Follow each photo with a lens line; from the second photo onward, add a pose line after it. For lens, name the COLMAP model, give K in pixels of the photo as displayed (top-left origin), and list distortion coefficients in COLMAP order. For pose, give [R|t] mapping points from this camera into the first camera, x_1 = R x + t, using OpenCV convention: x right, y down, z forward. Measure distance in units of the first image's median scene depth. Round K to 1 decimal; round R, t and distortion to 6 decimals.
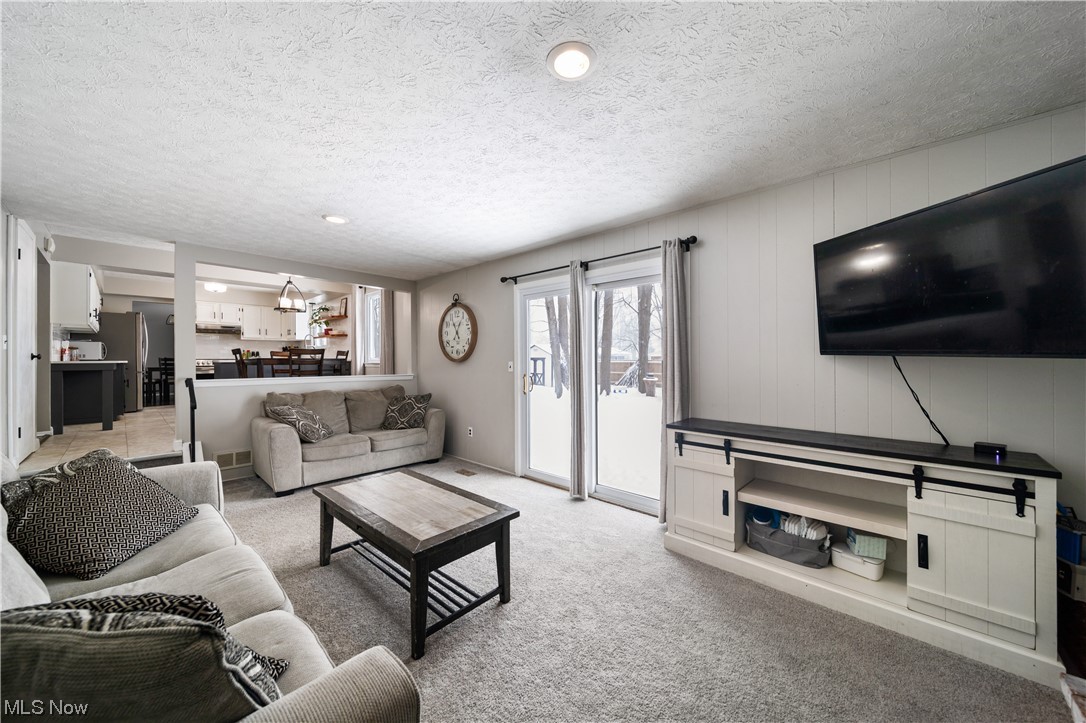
lens RADIAL K [[381.9, 0, 540.5], [0, 381.9, 359.2], [0, 0, 1]] dist [0.001986, -0.000872]
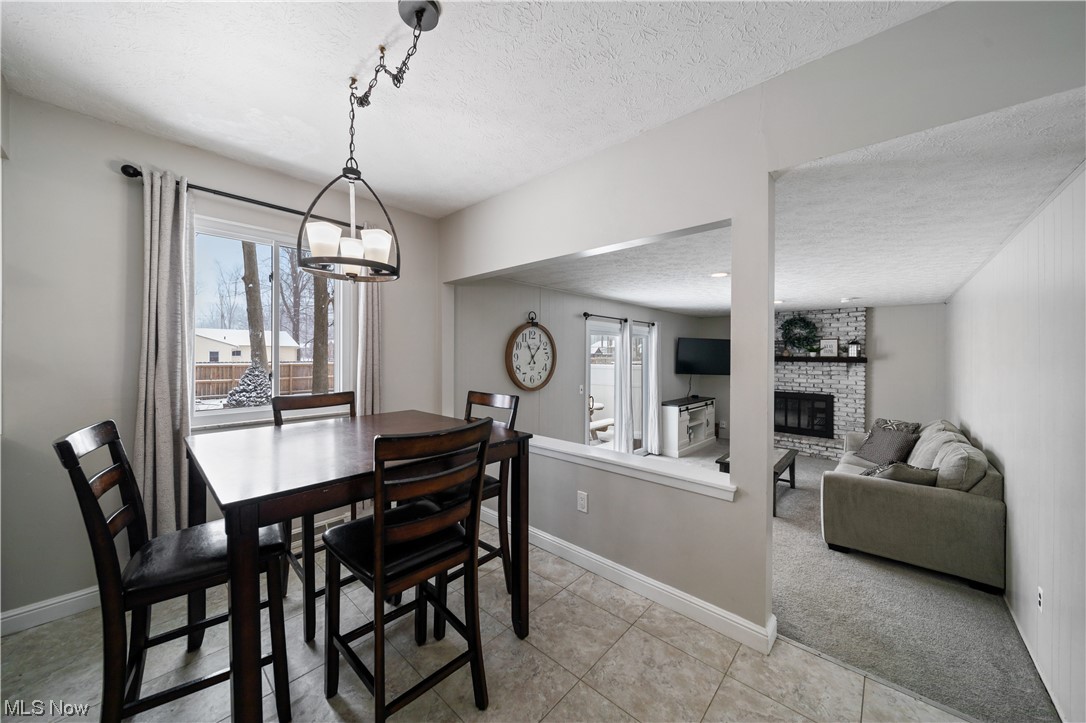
lens RADIAL K [[381.9, 0, 541.7], [0, 381.9, 352.3], [0, 0, 1]] dist [0.001986, -0.000872]
pose [[-0.001659, 0.004698, 0.999988, -0.973704], [-0.008063, 0.999956, -0.004712, -0.068243], [-0.999966, -0.008071, -0.001621, 0.884262]]
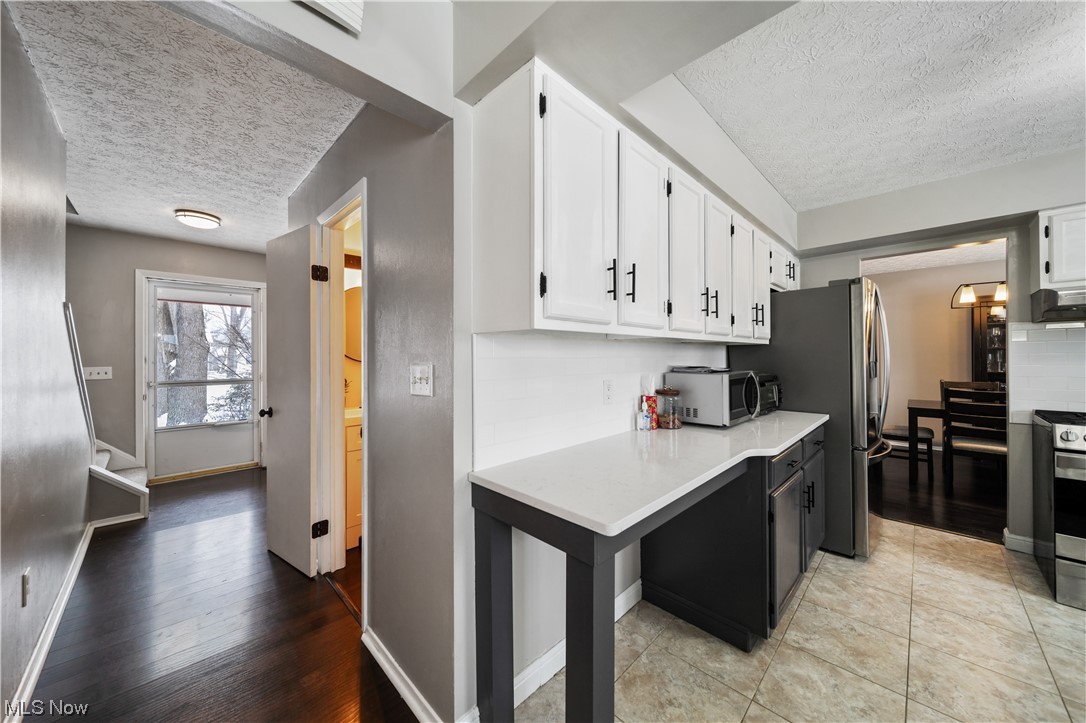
lens RADIAL K [[381.9, 0, 543.4], [0, 381.9, 354.9], [0, 0, 1]] dist [0.001986, -0.000872]
pose [[-0.037705, 0.001551, -0.999288, -0.867685], [0.004477, 0.999989, 0.001383, -0.068050], [0.999279, -0.004422, -0.037711, 0.916239]]
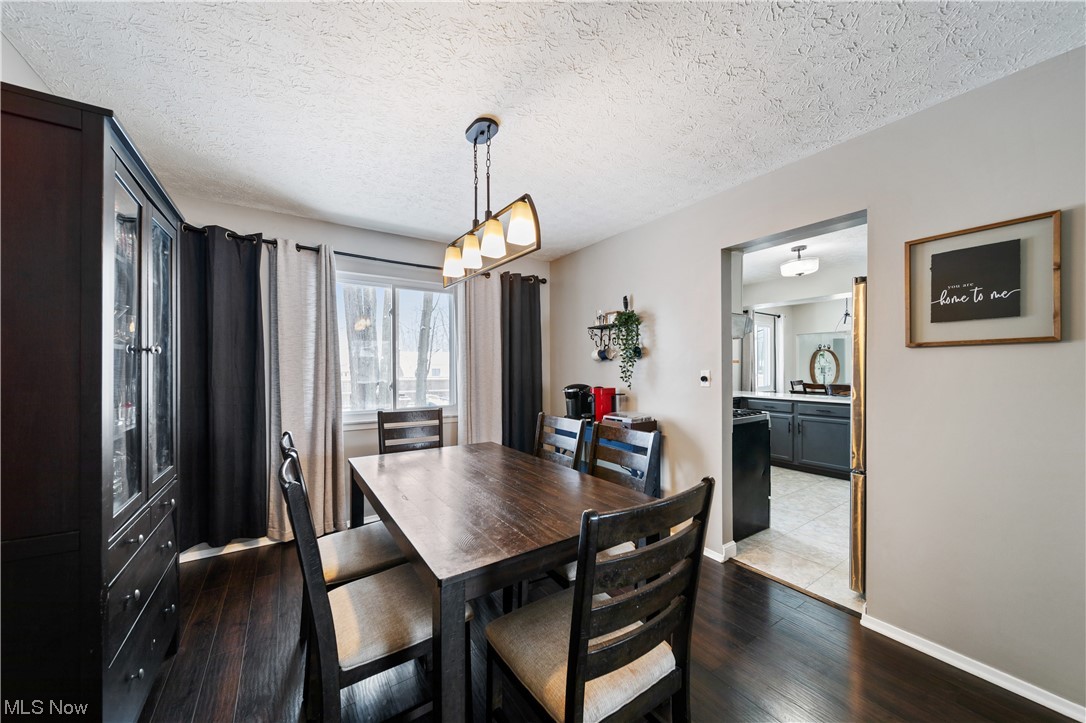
lens RADIAL K [[381.9, 0, 547.0], [0, 381.9, 368.8], [0, 0, 1]] dist [0.001986, -0.000872]
pose [[0.231296, -0.002017, 0.972881, -1.885933], [0.003970, 0.999991, 0.001129, -0.065600], [-0.972875, 0.003601, 0.231302, 1.587231]]
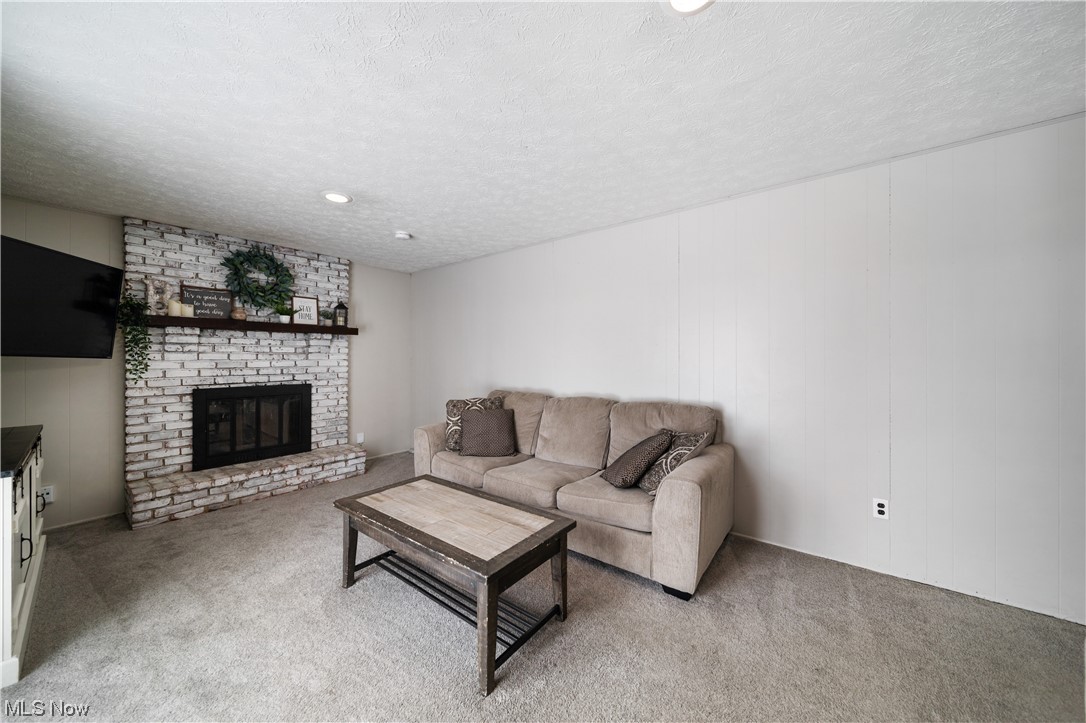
lens RADIAL K [[381.9, 0, 546.5], [0, 381.9, 356.3], [0, 0, 1]] dist [0.001986, -0.000872]
pose [[-0.995431, -0.003982, -0.095404, -0.203644], [-0.003847, 0.999991, -0.001596, -0.005560], [0.095410, -0.001221, -0.995437, 0.795179]]
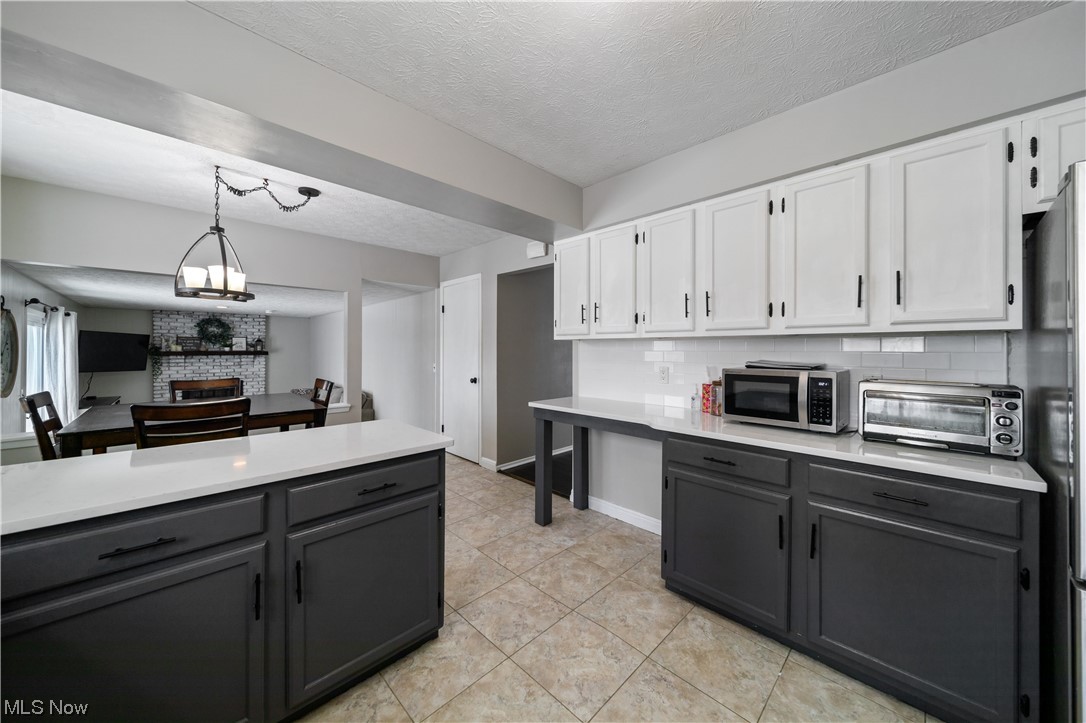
lens RADIAL K [[381.9, 0, 543.6], [0, 381.9, 350.7], [0, 0, 1]] dist [0.001986, -0.000872]
pose [[-0.998957, 0.000851, 0.045654, -1.075225], [0.000838, 1.000000, -0.000296, -0.066412], [-0.045654, -0.000257, -0.998957, 1.458253]]
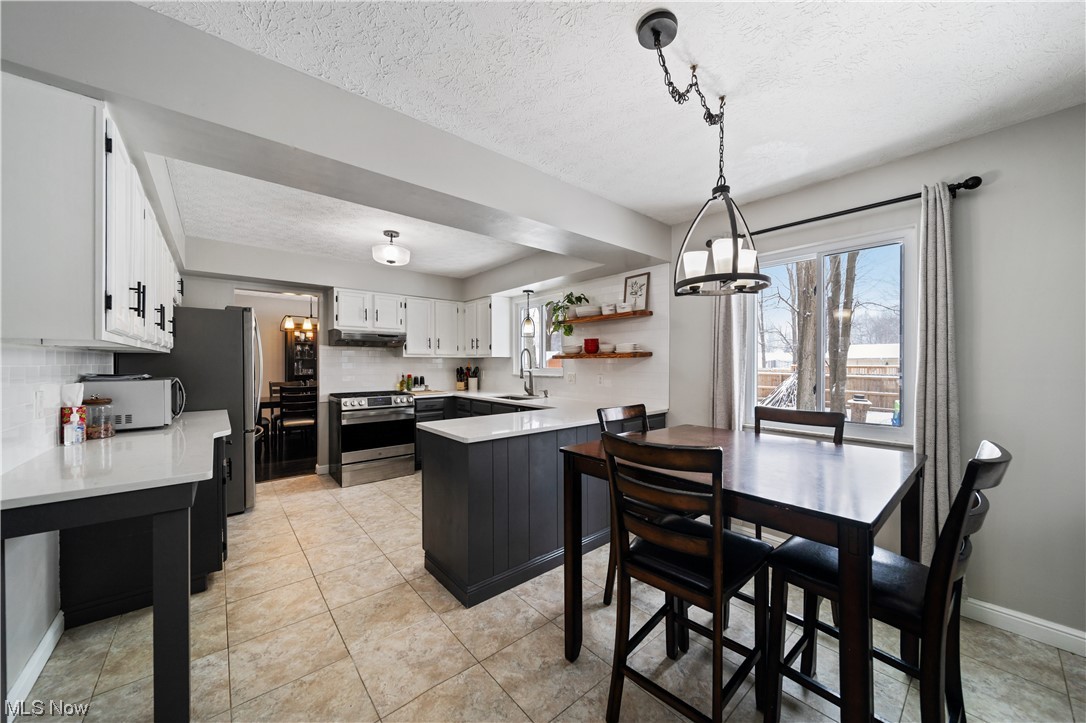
lens RADIAL K [[381.9, 0, 542.1], [0, 381.9, 360.5], [0, 0, 1]] dist [0.001986, -0.000872]
pose [[0.991897, 0.004391, -0.126968, -0.778900], [-0.005007, 0.999977, -0.004534, -0.069960], [0.126945, 0.005133, 0.991897, 0.712246]]
